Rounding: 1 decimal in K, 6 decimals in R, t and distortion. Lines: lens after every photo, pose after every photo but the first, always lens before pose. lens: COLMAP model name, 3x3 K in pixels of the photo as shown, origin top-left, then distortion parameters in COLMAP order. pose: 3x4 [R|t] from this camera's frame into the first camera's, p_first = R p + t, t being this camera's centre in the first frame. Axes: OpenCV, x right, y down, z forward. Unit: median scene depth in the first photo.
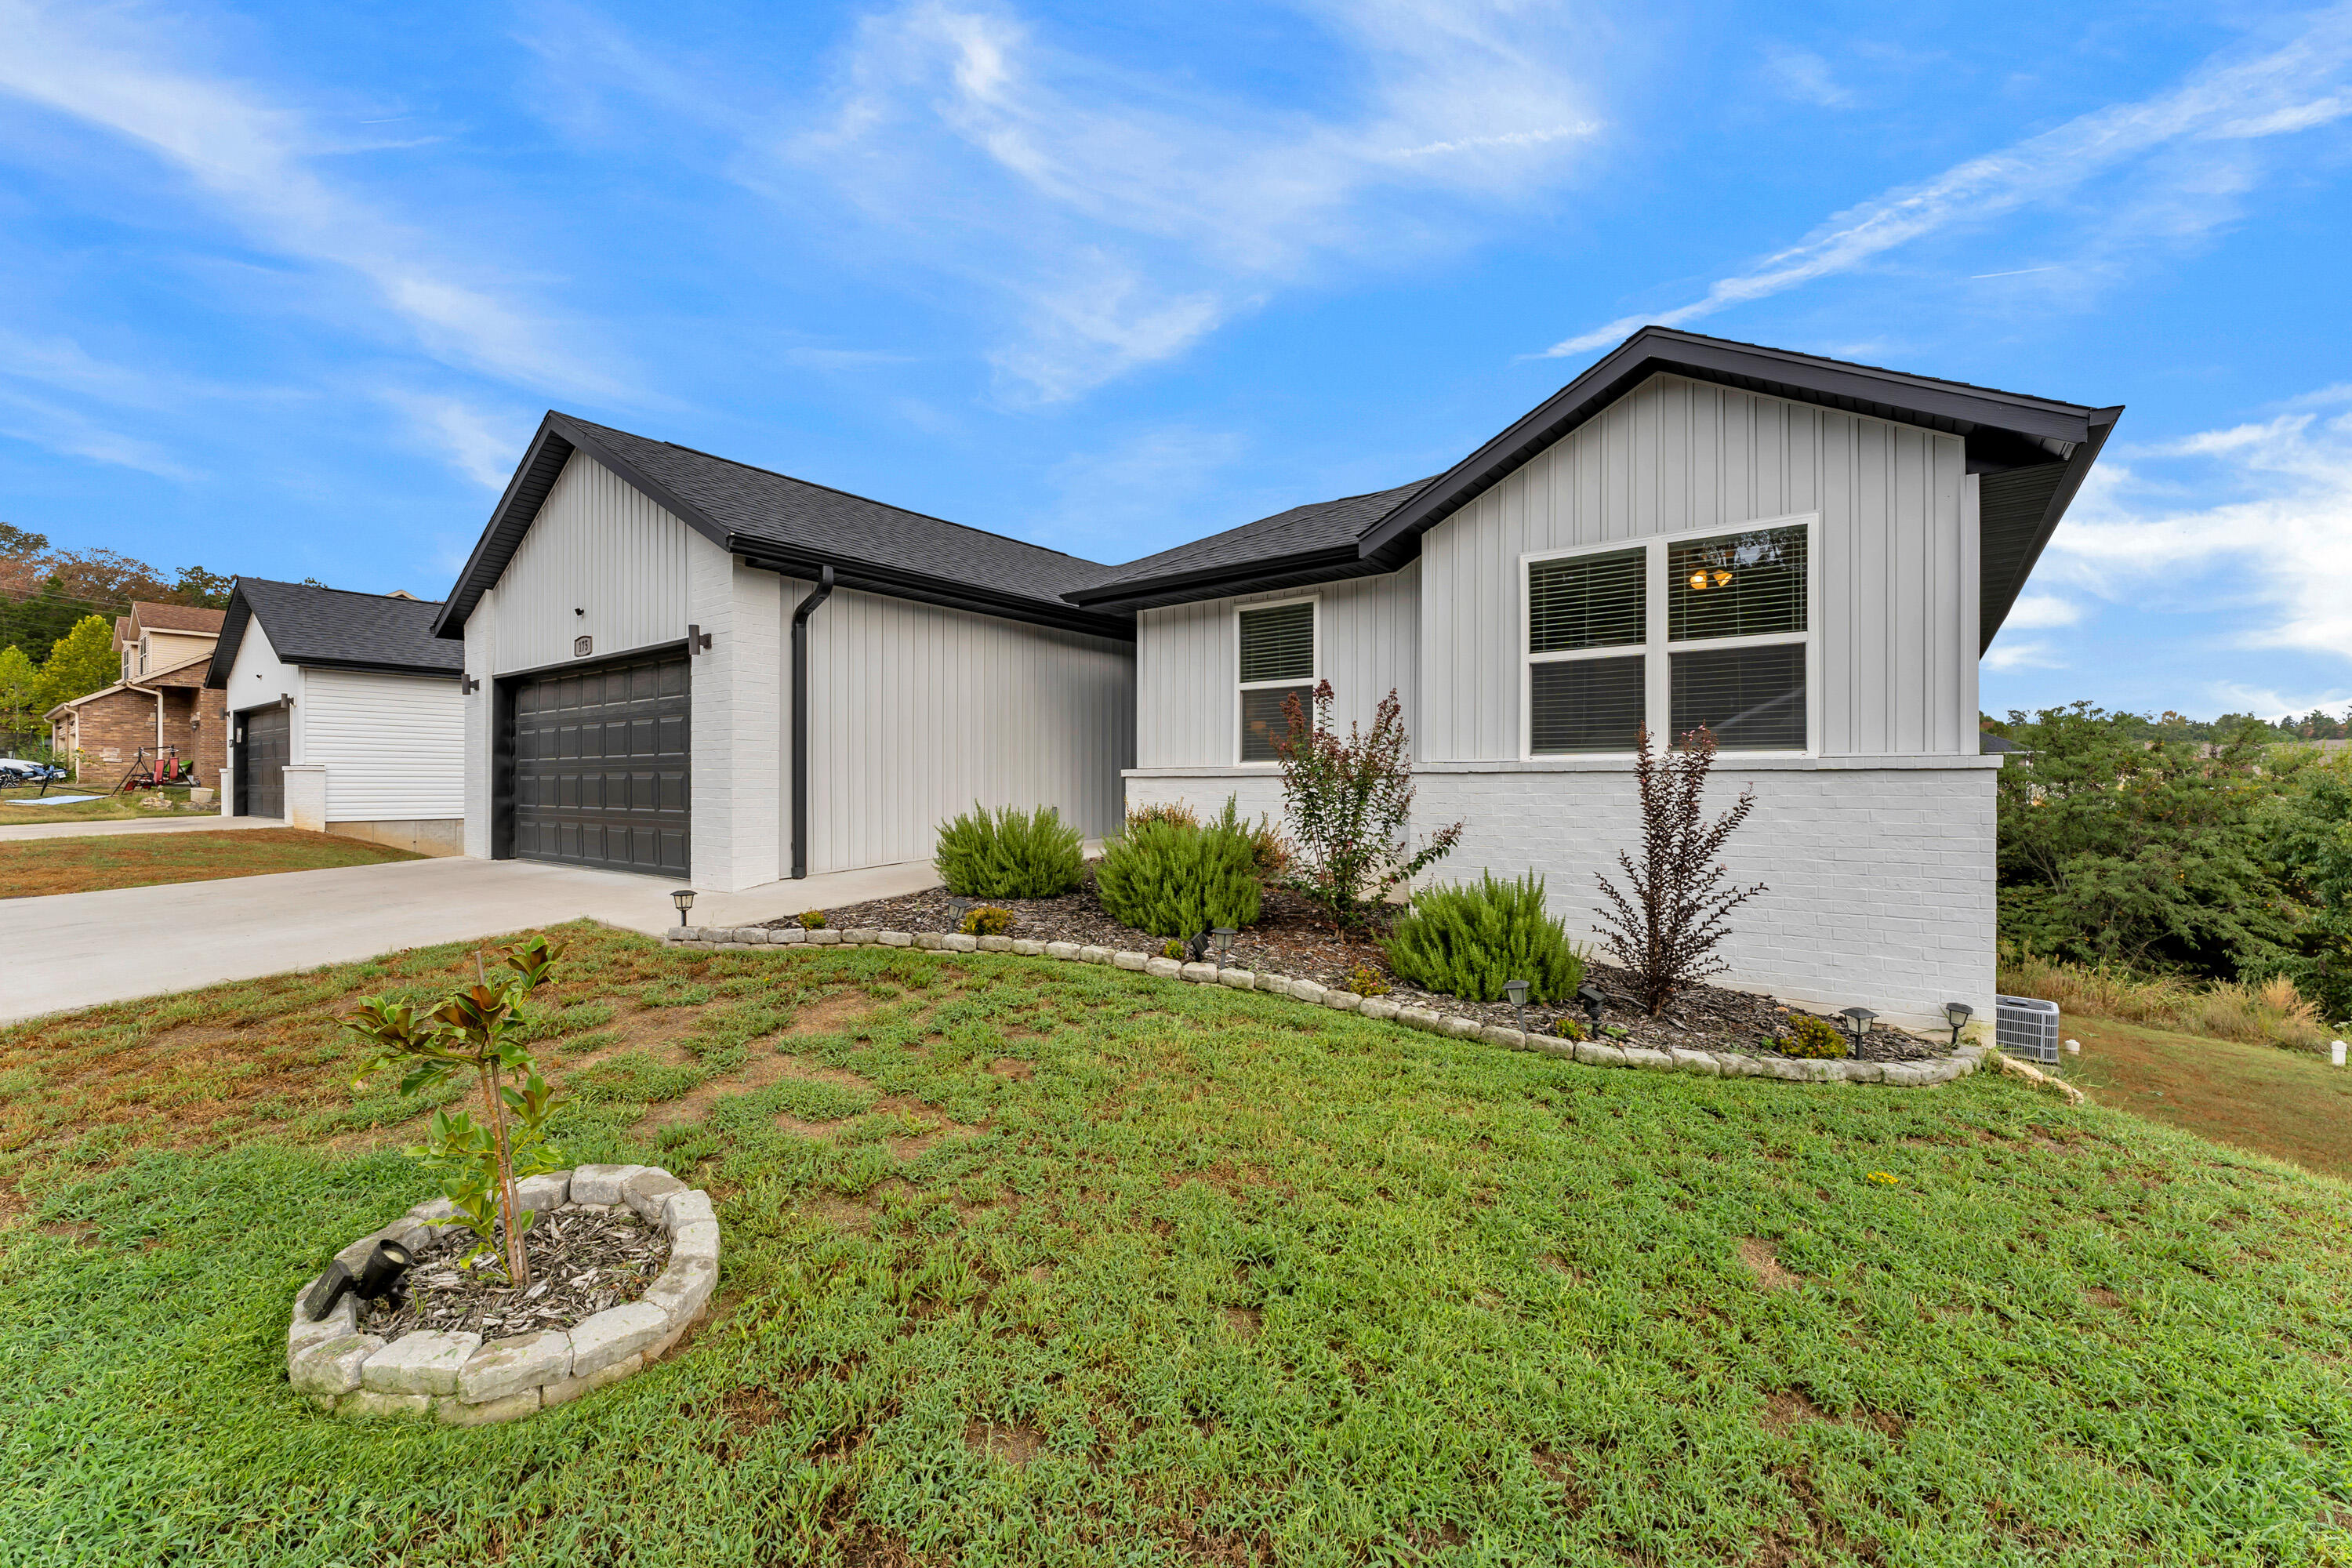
lens RADIAL K [[952.0, 0, 1181.1], [0, 952.0, 781.7], [0, 0, 1]] dist [-0.004666, 0.000022]
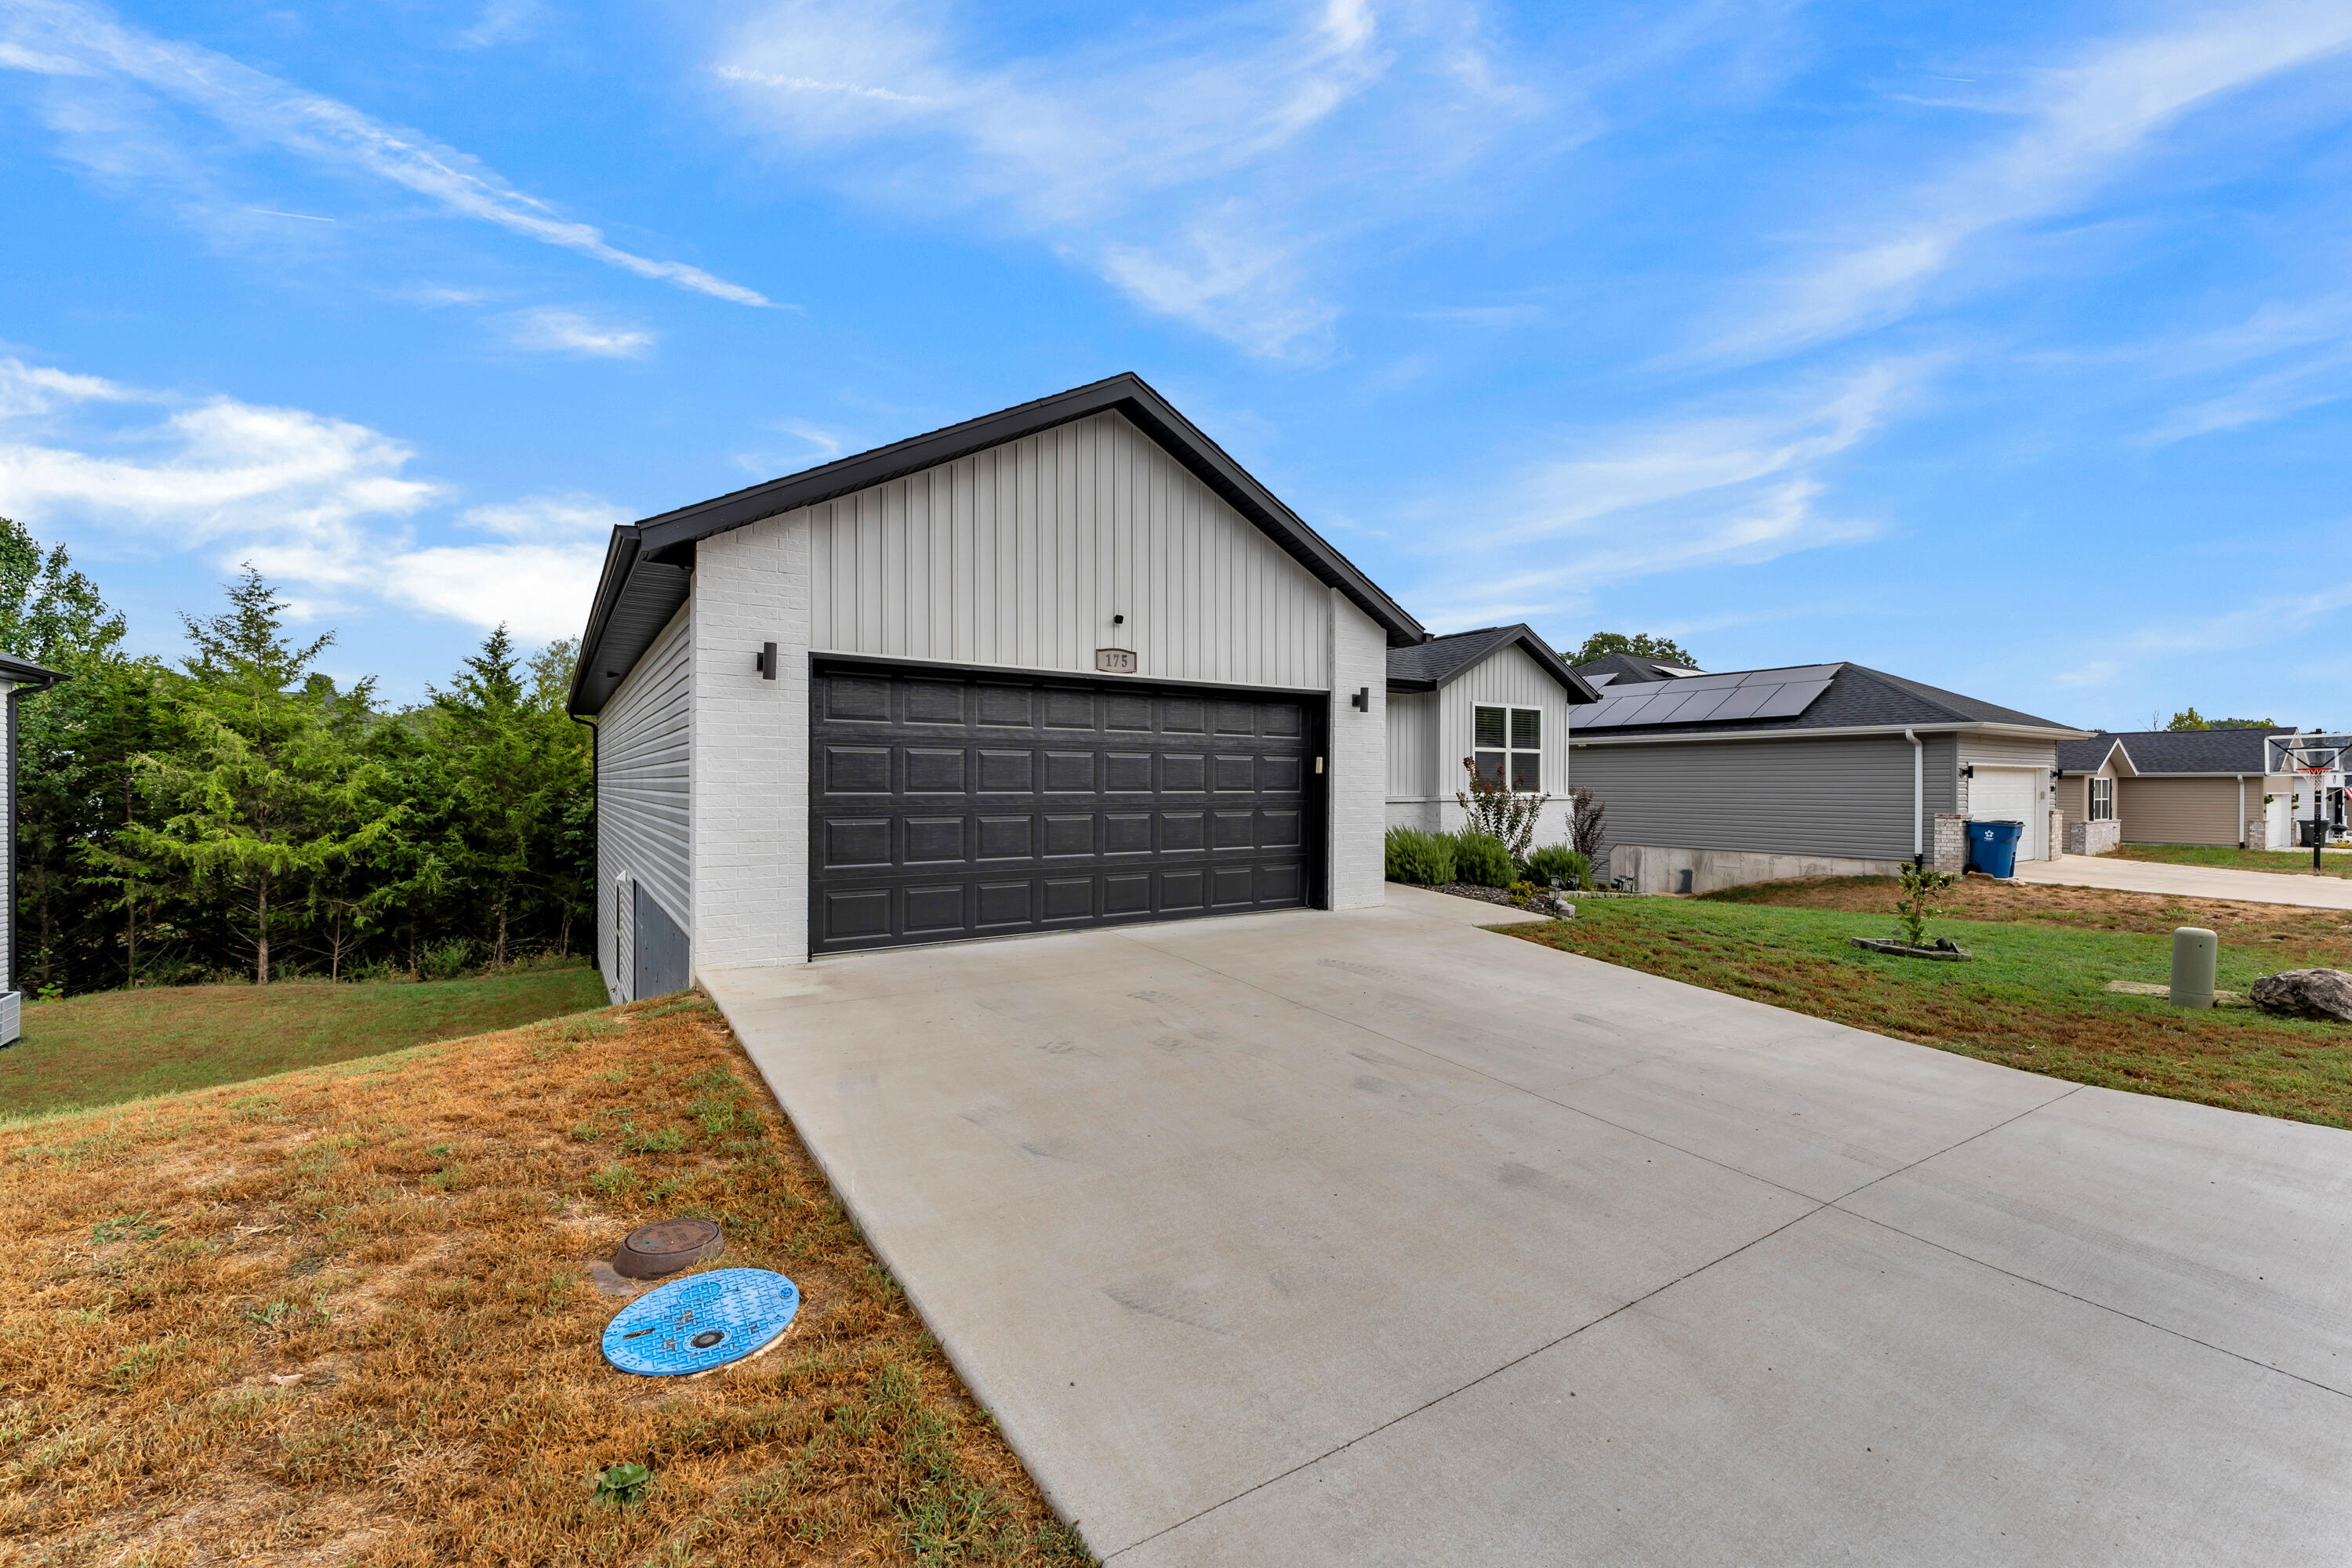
lens RADIAL K [[952.0, 0, 1179.1], [0, 952.0, 785.2], [0, 0, 1]] dist [-0.004666, 0.000022]
pose [[0.320571, -0.003558, 0.947218, -1.641924], [-0.011059, 0.999911, 0.007499, -0.046672], [-0.947160, -0.012879, 0.320503, 0.794821]]
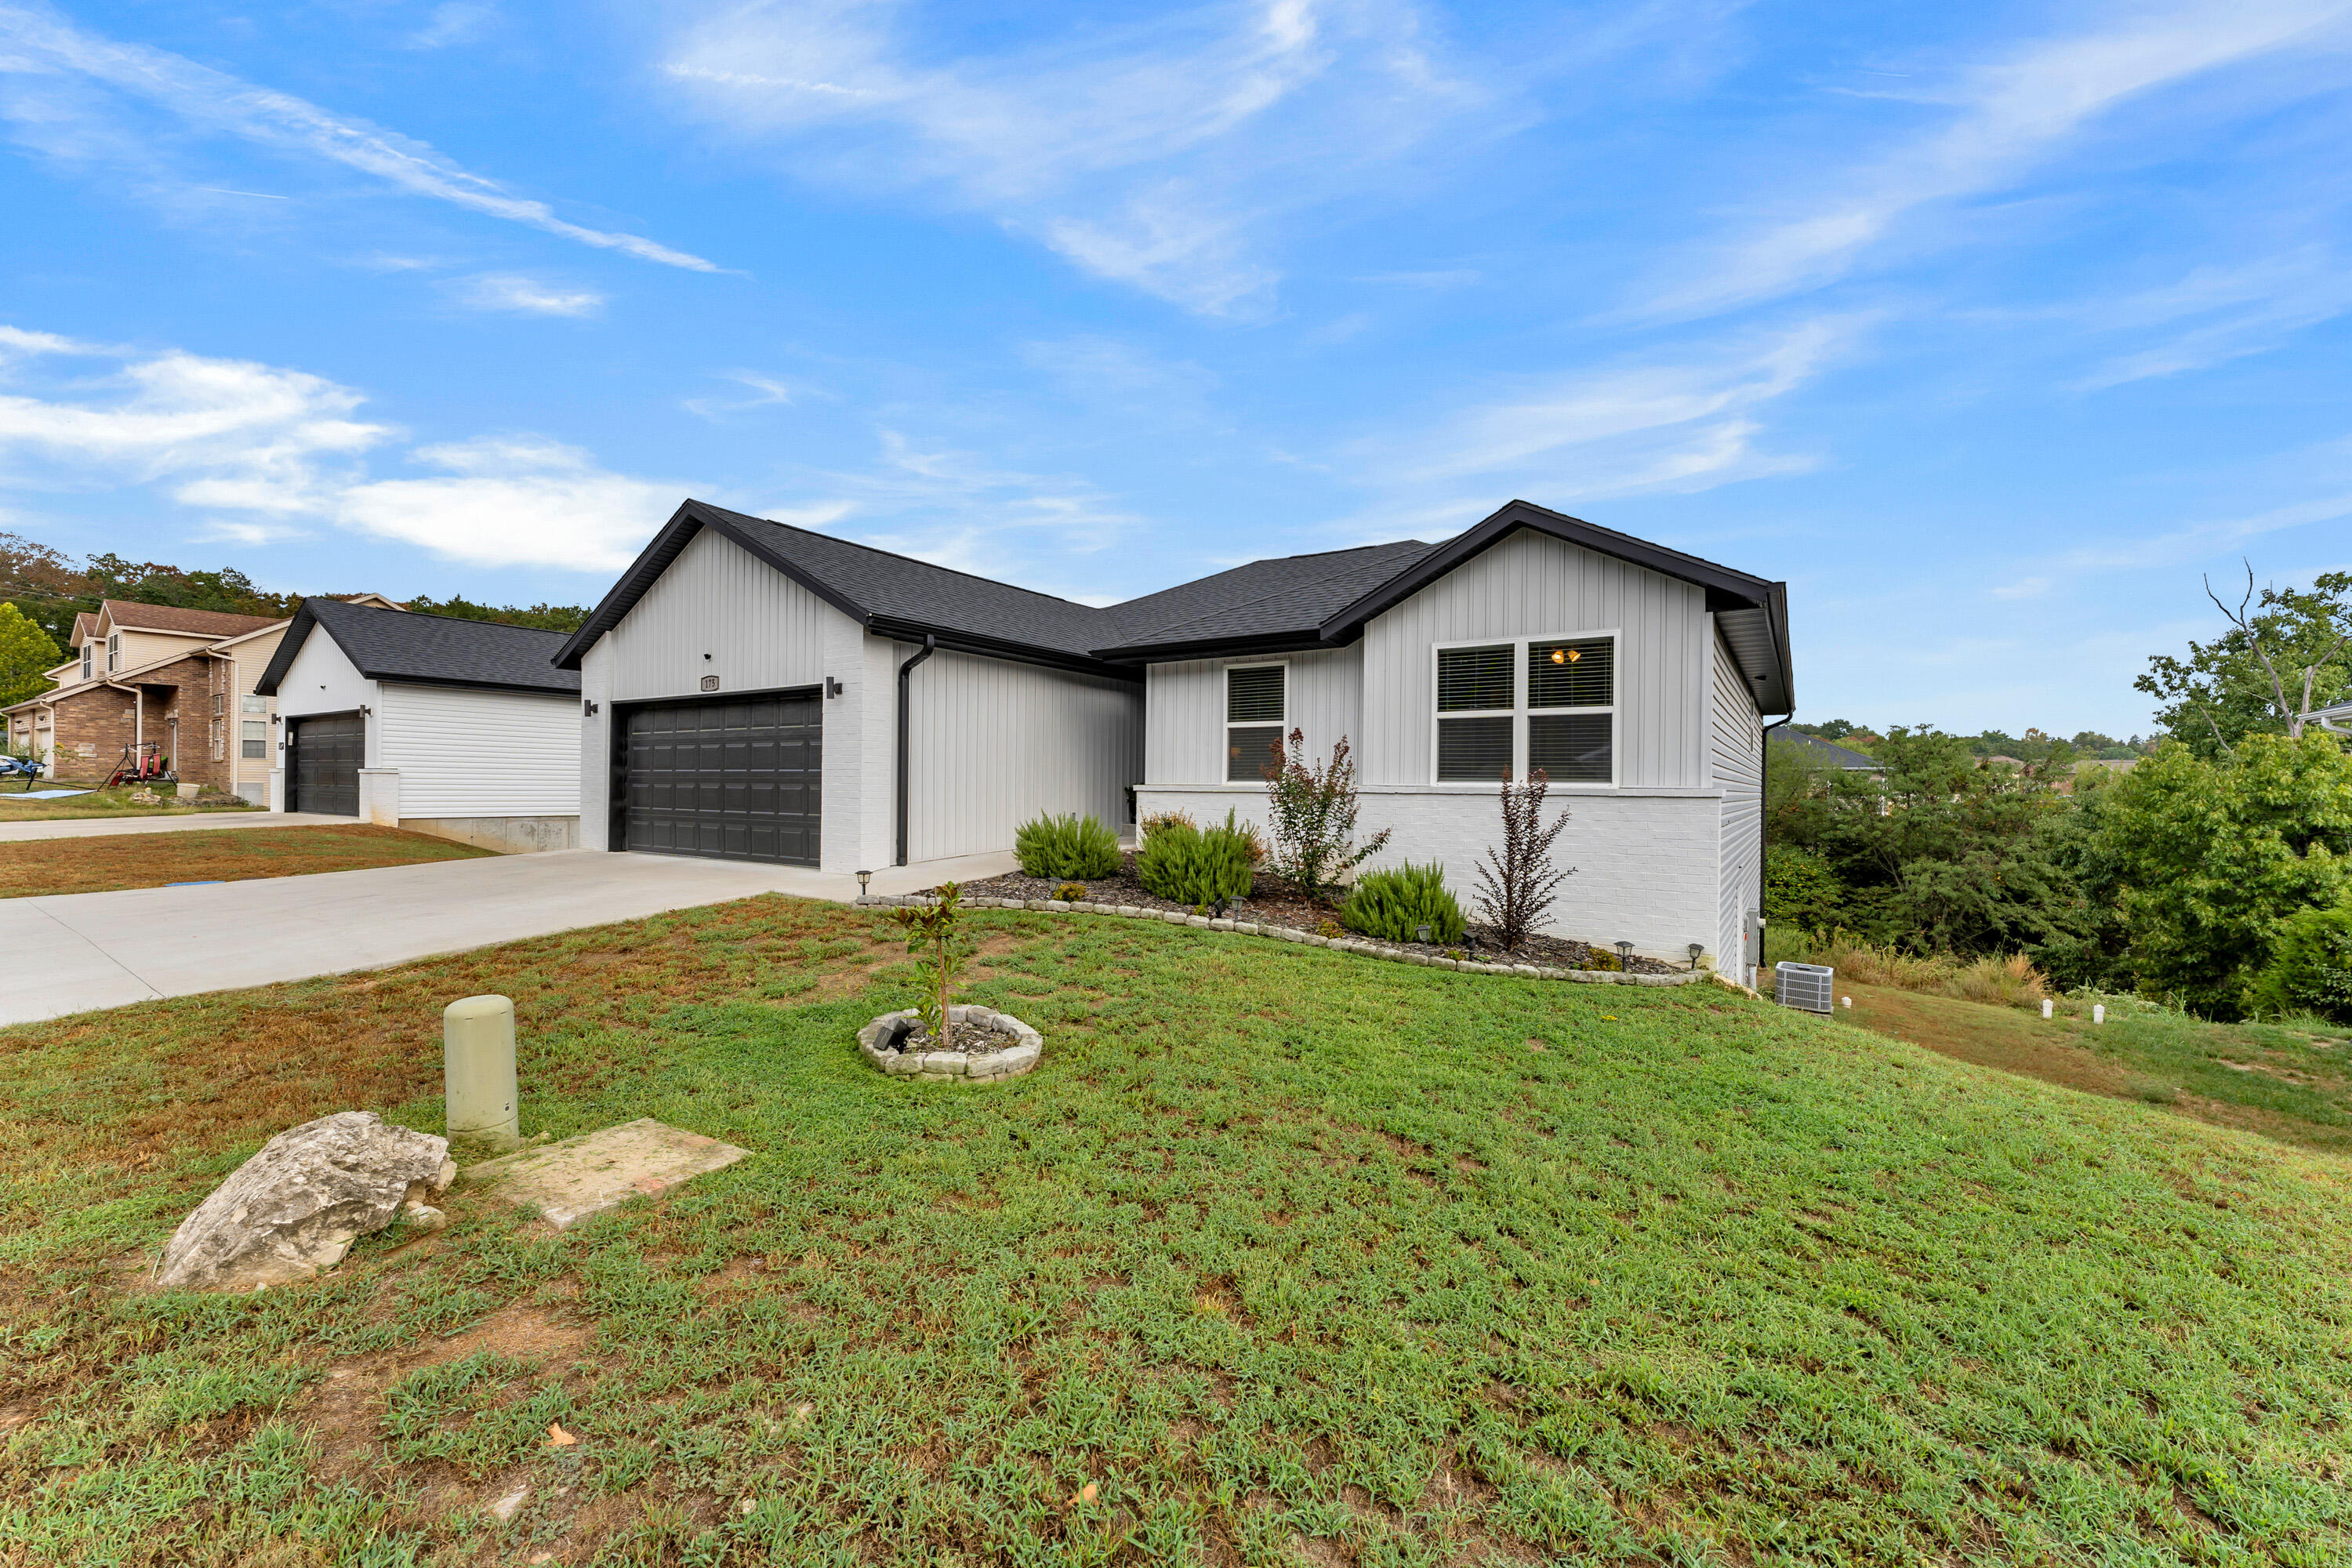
lens RADIAL K [[952.0, 0, 1164.9], [0, 952.0, 789.6], [0, 0, 1]] dist [-0.004666, 0.000022]
pose [[0.998197, 0.009985, 0.059194, -0.112290], [-0.010370, 0.999927, 0.006201, -0.017524], [-0.059128, -0.006804, 0.998227, -0.357297]]
